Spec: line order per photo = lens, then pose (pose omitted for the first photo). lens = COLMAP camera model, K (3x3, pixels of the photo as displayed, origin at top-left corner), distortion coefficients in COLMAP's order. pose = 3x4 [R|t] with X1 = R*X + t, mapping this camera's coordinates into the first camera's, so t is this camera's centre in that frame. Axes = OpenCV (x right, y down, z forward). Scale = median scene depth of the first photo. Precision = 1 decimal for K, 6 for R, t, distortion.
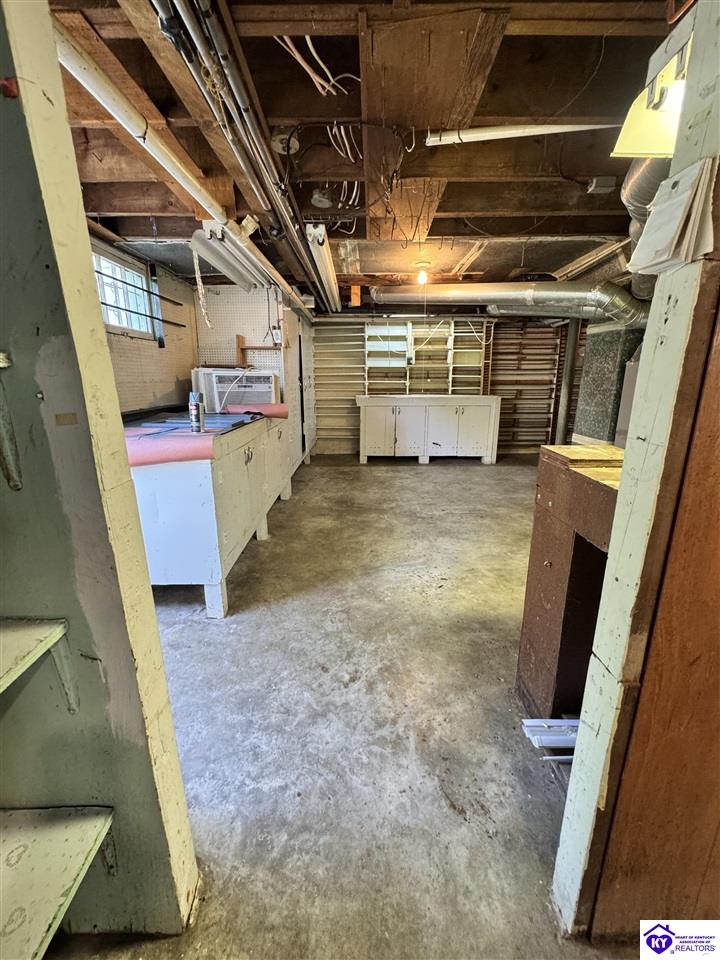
lens RADIAL K [[385.9, 0, 363.4], [0, 385.9, 480.0], [0, 0, 1]] dist [-0.007833, 0.001395]
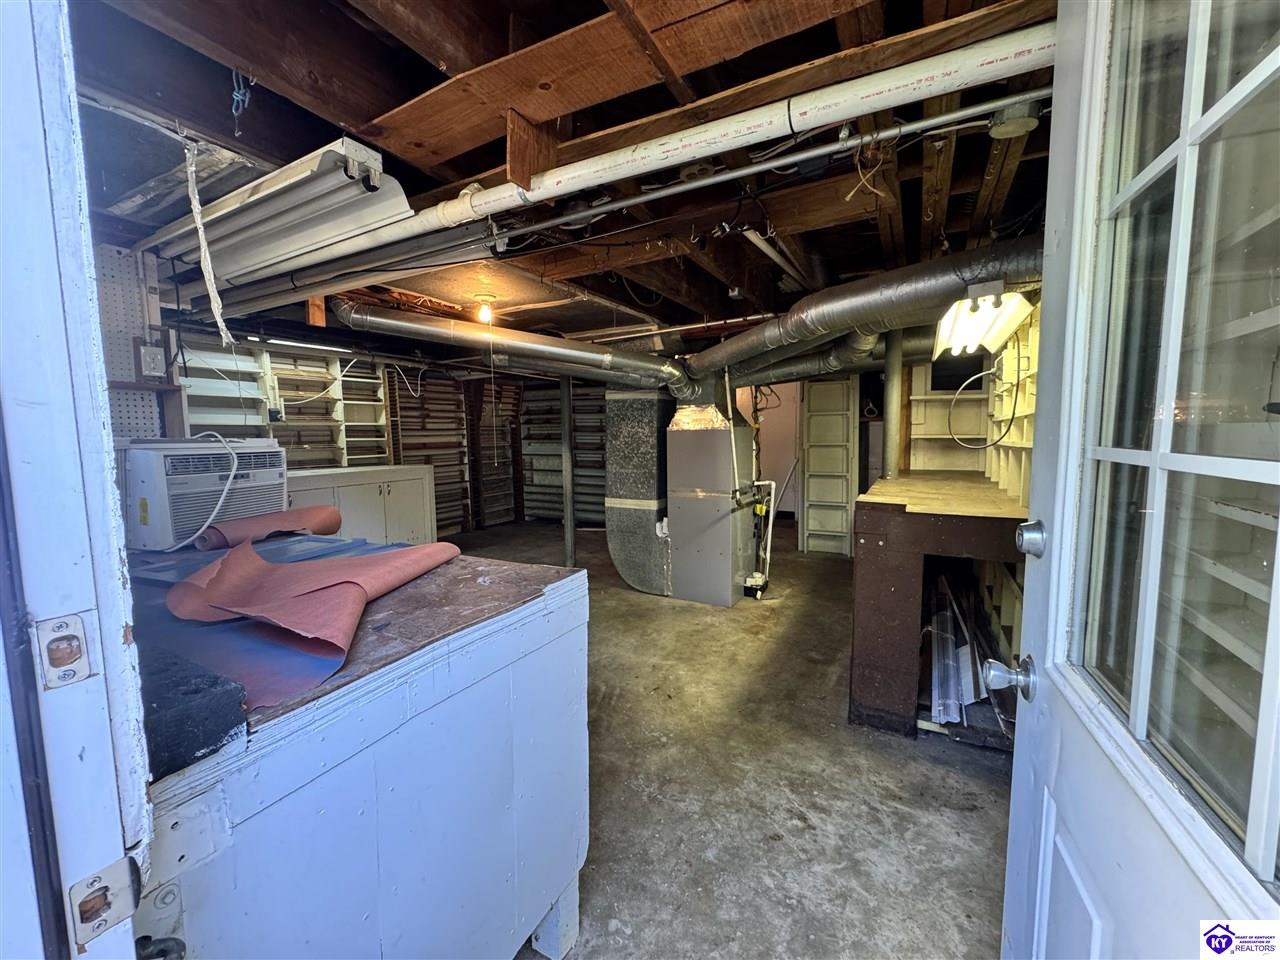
lens RADIAL K [[514.6, 0, 638.4], [0, 514.6, 481.3], [0, 0, 1]] dist [-0.007833, 0.001395]
pose [[0.479860, -0.086127, 0.873107, -0.490434], [0.231287, 0.972385, -0.031195, -0.096610], [-0.846310, 0.216908, 0.486529, 0.285925]]
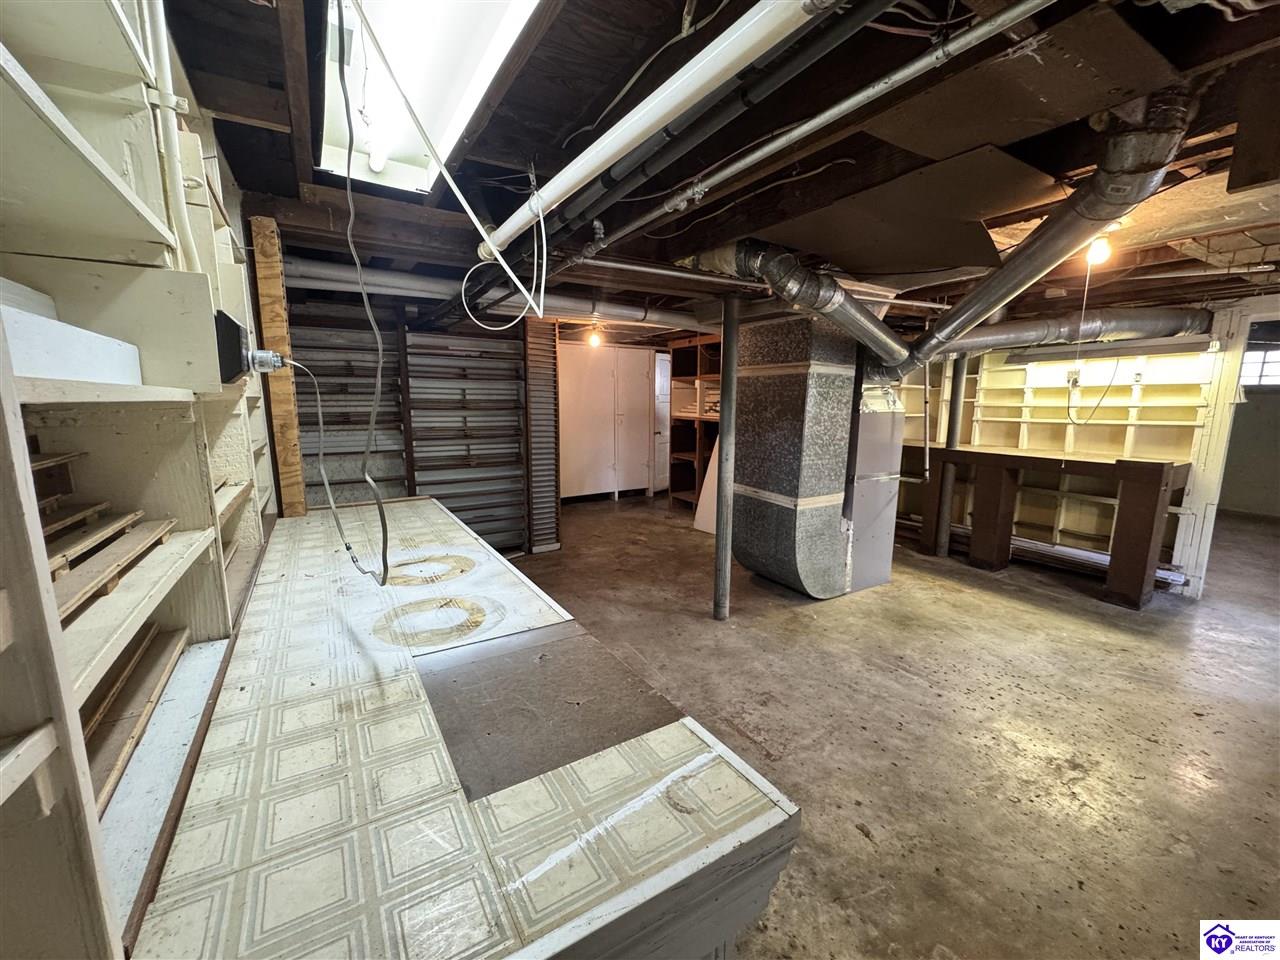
lens RADIAL K [[514.6, 0, 633.6], [0, 514.6, 486.1], [0, 0, 1]] dist [-0.007833, 0.001395]
pose [[-0.519373, -0.141526, 0.842747, -0.113981], [0.216192, 0.932347, 0.289809, -0.471237], [-0.826748, 0.332714, -0.453639, 1.600882]]
